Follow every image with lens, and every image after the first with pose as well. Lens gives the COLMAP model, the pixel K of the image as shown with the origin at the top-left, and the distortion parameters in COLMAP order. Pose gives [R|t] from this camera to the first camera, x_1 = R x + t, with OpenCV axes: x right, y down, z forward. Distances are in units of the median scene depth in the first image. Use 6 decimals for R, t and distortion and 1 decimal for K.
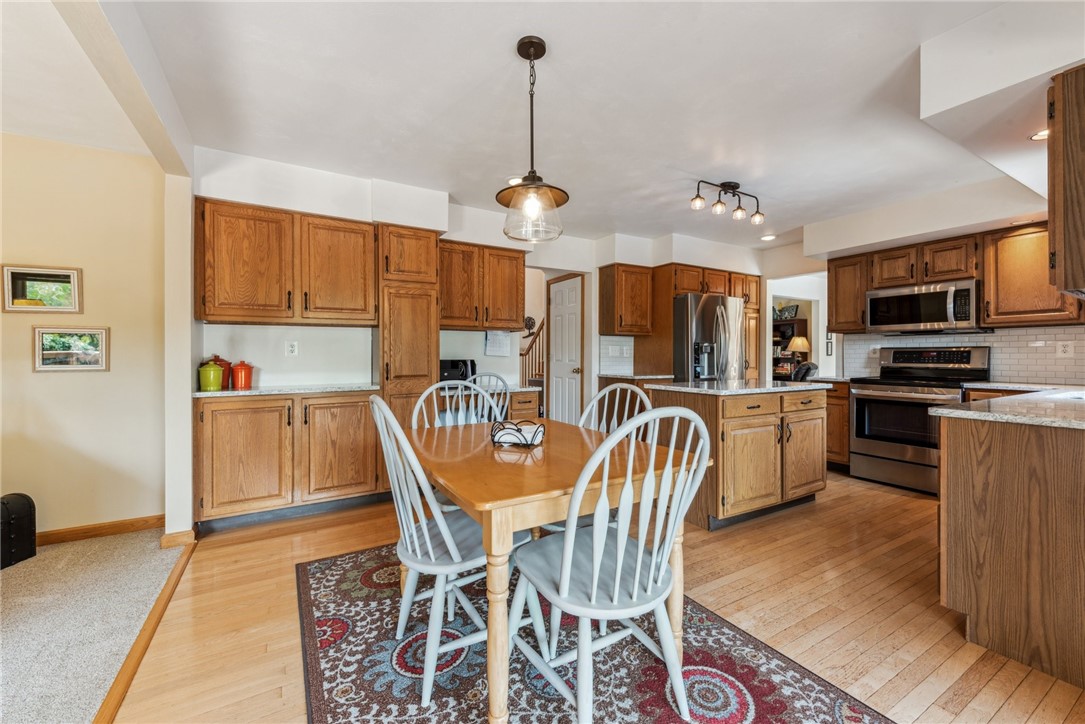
lens RADIAL K [[428.5, 0, 537.3], [0, 428.5, 355.7], [0, 0, 1]] dist [-0.001297, -0.000790]
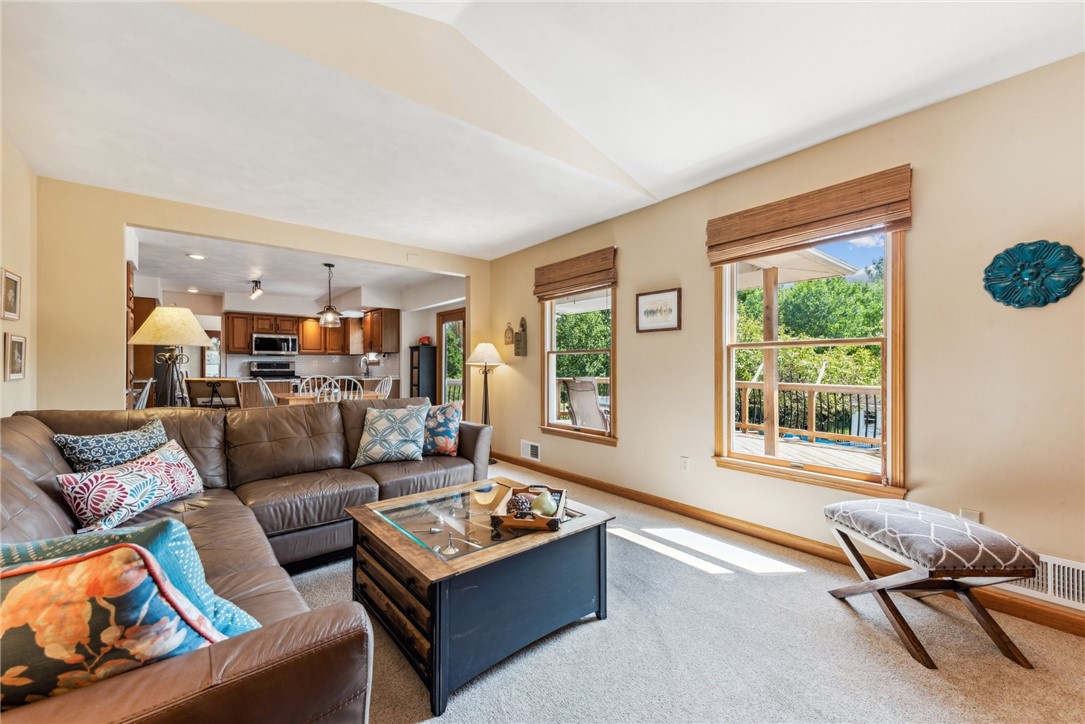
lens RADIAL K [[428.5, 0, 542.6], [0, 428.5, 362.5], [0, 0, 1]] dist [-0.001297, -0.000790]
pose [[-0.187029, 0.002251, 0.982352, -1.470074], [0.001510, 0.999997, -0.002004, -0.008897], [-0.982353, 0.001108, -0.187032, 0.046629]]
